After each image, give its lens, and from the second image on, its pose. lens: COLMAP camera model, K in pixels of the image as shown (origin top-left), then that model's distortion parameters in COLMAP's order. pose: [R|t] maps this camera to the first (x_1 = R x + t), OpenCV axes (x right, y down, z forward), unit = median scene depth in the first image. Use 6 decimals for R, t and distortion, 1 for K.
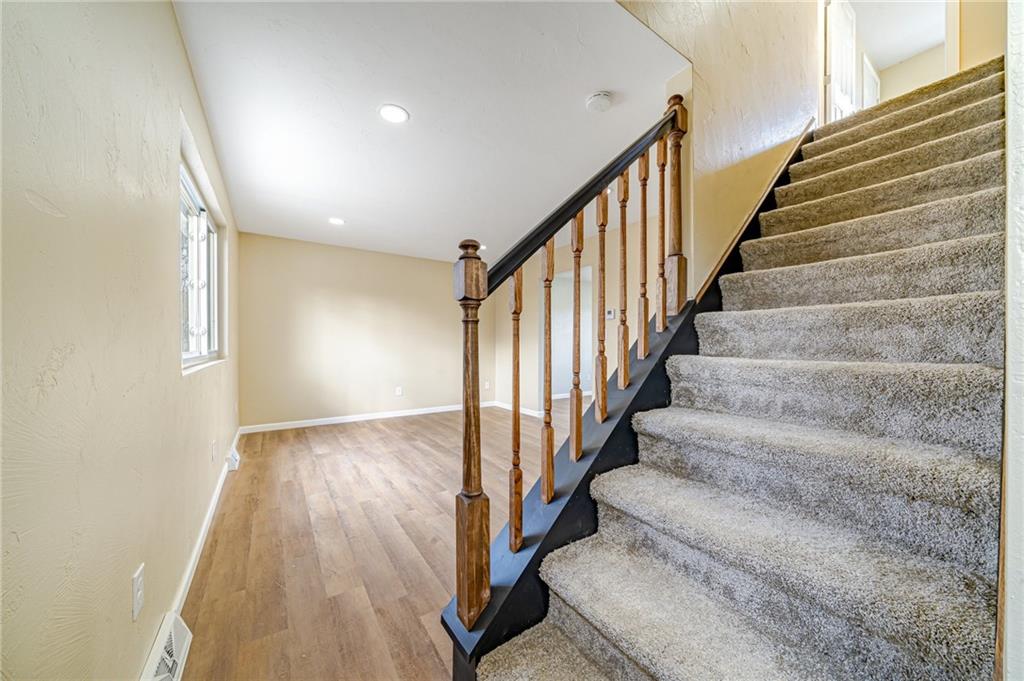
lens RADIAL K [[353.0, 0, 507.5], [0, 353.0, 346.4], [0, 0, 1]] dist [-0.002012, -0.000224]
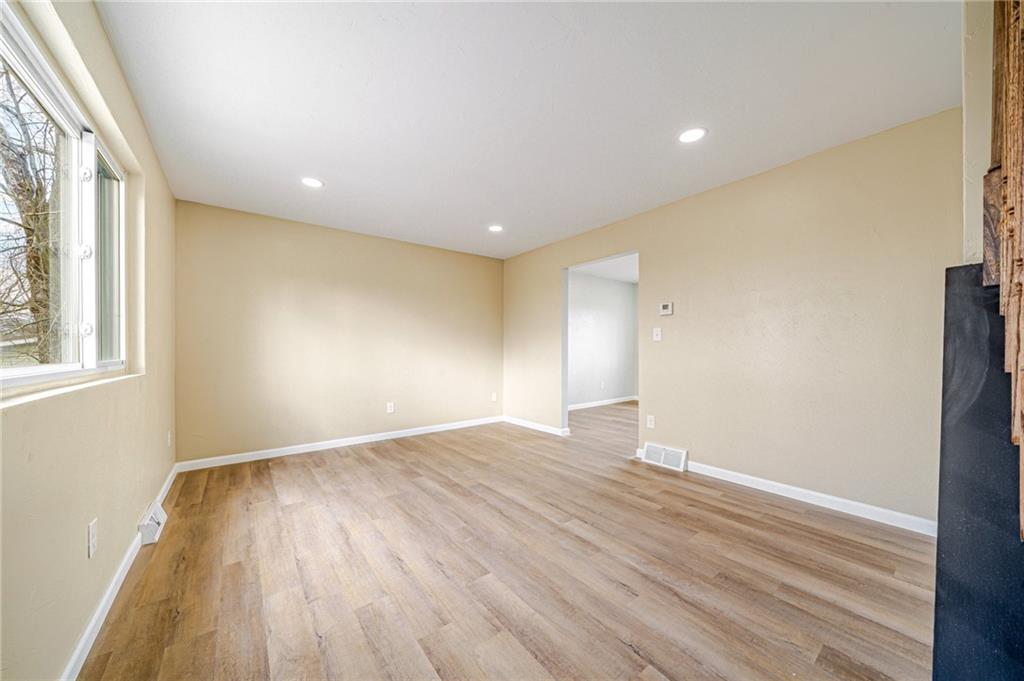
lens RADIAL K [[353.0, 0, 507.5], [0, 353.0, 346.4], [0, 0, 1]] dist [-0.002012, -0.000224]
pose [[0.997952, -0.008362, 0.063422, -0.155113], [0.009298, 0.999852, -0.014478, 0.001488], [-0.063292, 0.015038, 0.997882, 0.300308]]
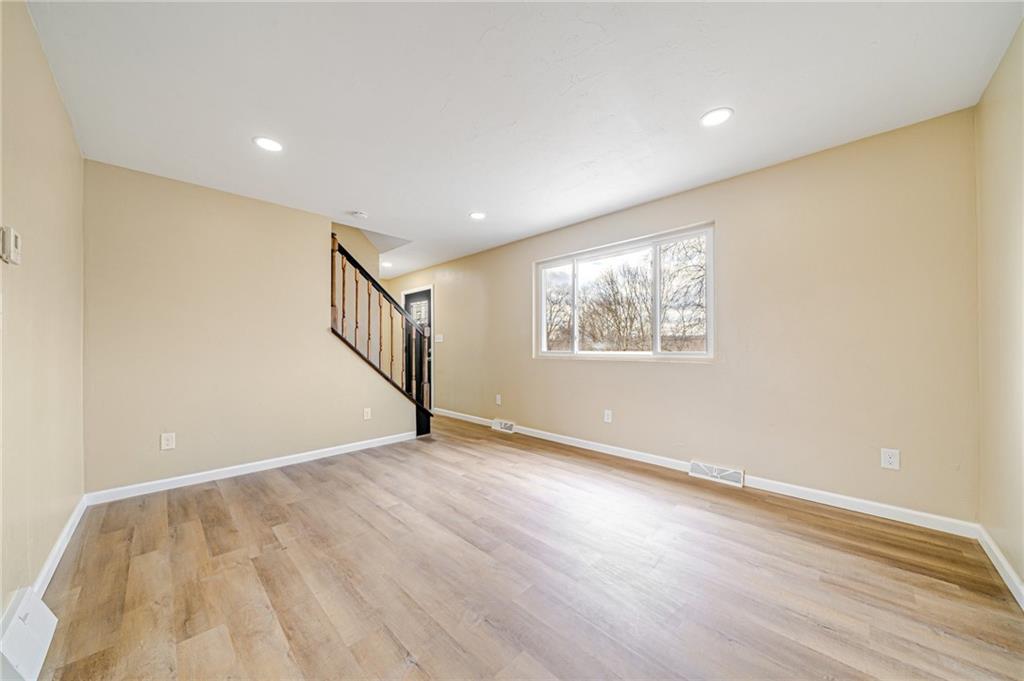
lens RADIAL K [[353.0, 0, 507.5], [0, 353.0, 346.4], [0, 0, 1]] dist [-0.002012, -0.000224]
pose [[-0.980044, 0.001174, -0.198779, -0.081545], [-0.000081, 0.999980, 0.006307, -0.013642], [0.198782, 0.006197, -0.980024, 1.867218]]
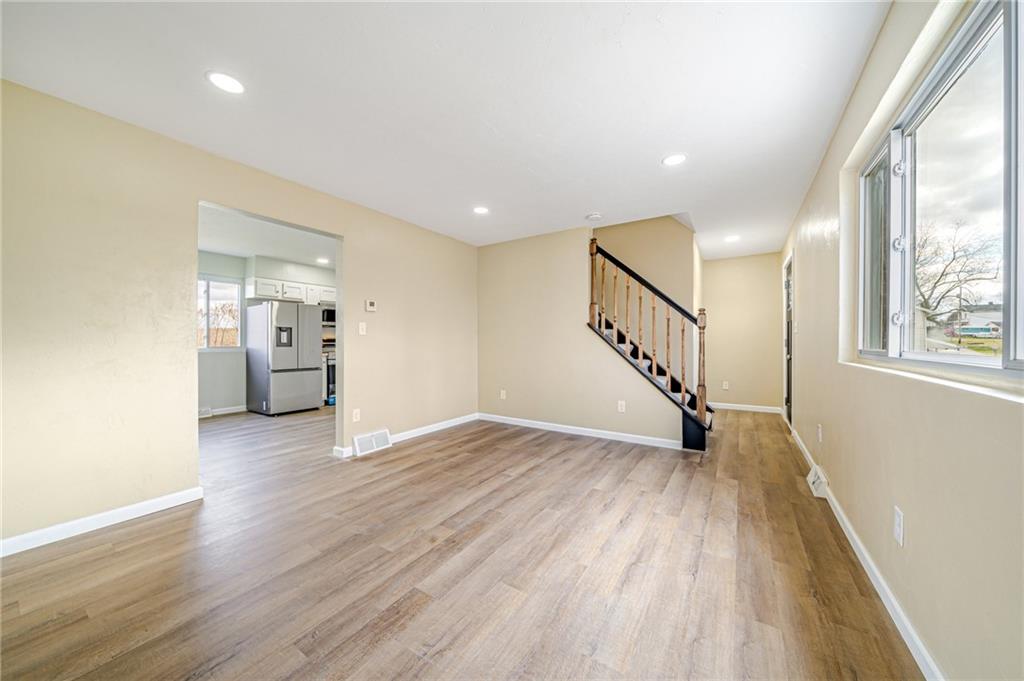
lens RADIAL K [[353.0, 0, 507.5], [0, 353.0, 346.4], [0, 0, 1]] dist [-0.002012, -0.000224]
pose [[-0.386704, -0.014030, 0.922097, -0.857517], [0.007527, 0.999803, 0.018369, -0.007914], [-0.922173, 0.014044, -0.386522, 1.392966]]
